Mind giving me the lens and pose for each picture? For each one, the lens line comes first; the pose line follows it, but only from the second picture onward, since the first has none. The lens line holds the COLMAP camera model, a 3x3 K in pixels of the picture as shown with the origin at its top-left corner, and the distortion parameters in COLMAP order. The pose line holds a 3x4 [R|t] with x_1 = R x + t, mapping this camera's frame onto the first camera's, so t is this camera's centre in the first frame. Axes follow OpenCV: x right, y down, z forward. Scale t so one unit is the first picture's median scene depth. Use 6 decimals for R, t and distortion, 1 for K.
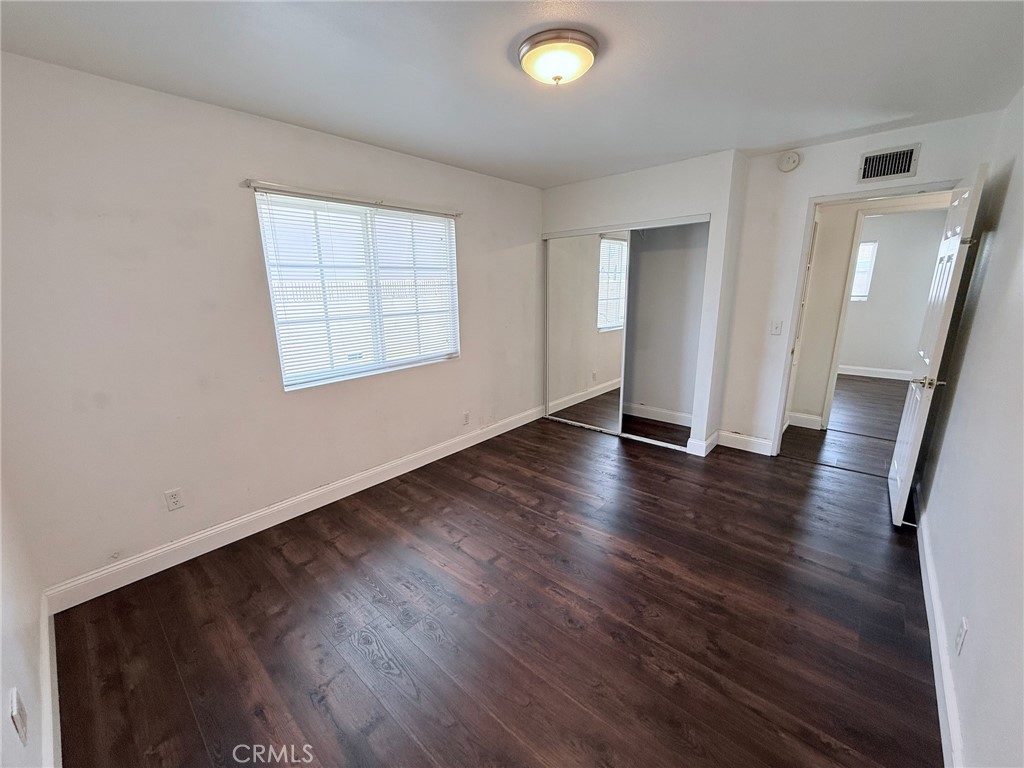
lens RADIAL K [[408.5, 0, 509.2], [0, 408.5, 383.4], [0, 0, 1]] dist [-0.000202, -0.000272]
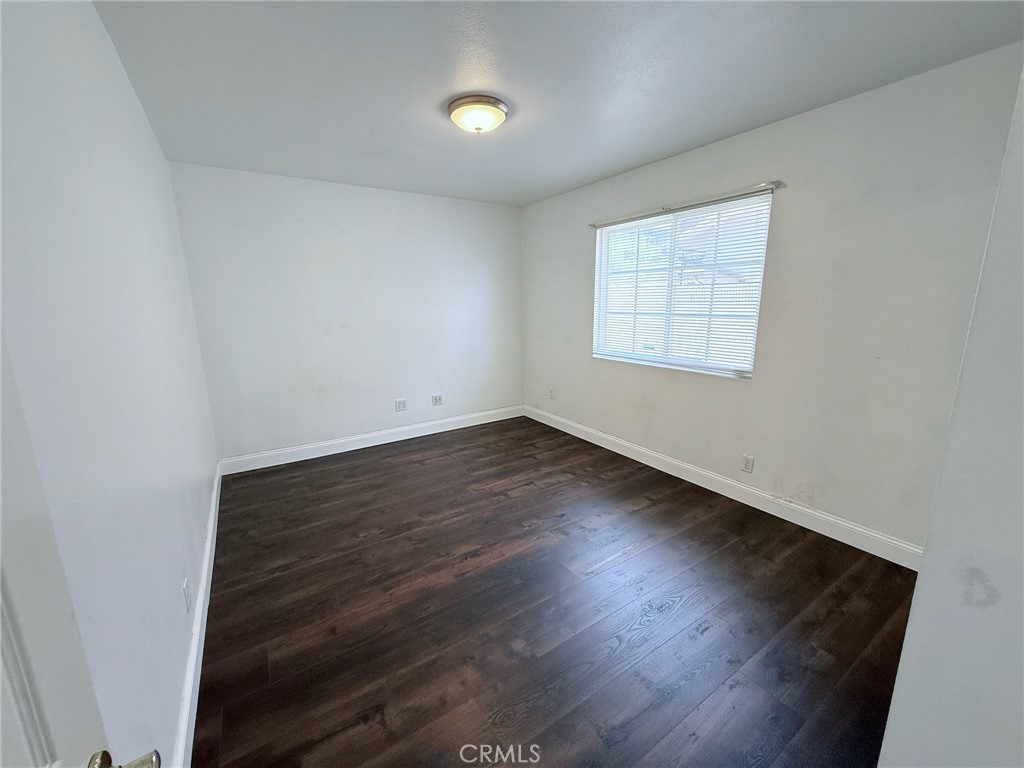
lens RADIAL K [[408.5, 0, 509.2], [0, 408.5, 383.4], [0, 0, 1]] dist [-0.000202, -0.000272]
pose [[-0.261487, 0.214955, -0.940967, 0.987478], [-0.211629, 0.938396, 0.273178, -0.237049], [0.941720, 0.270569, -0.199888, 1.036838]]
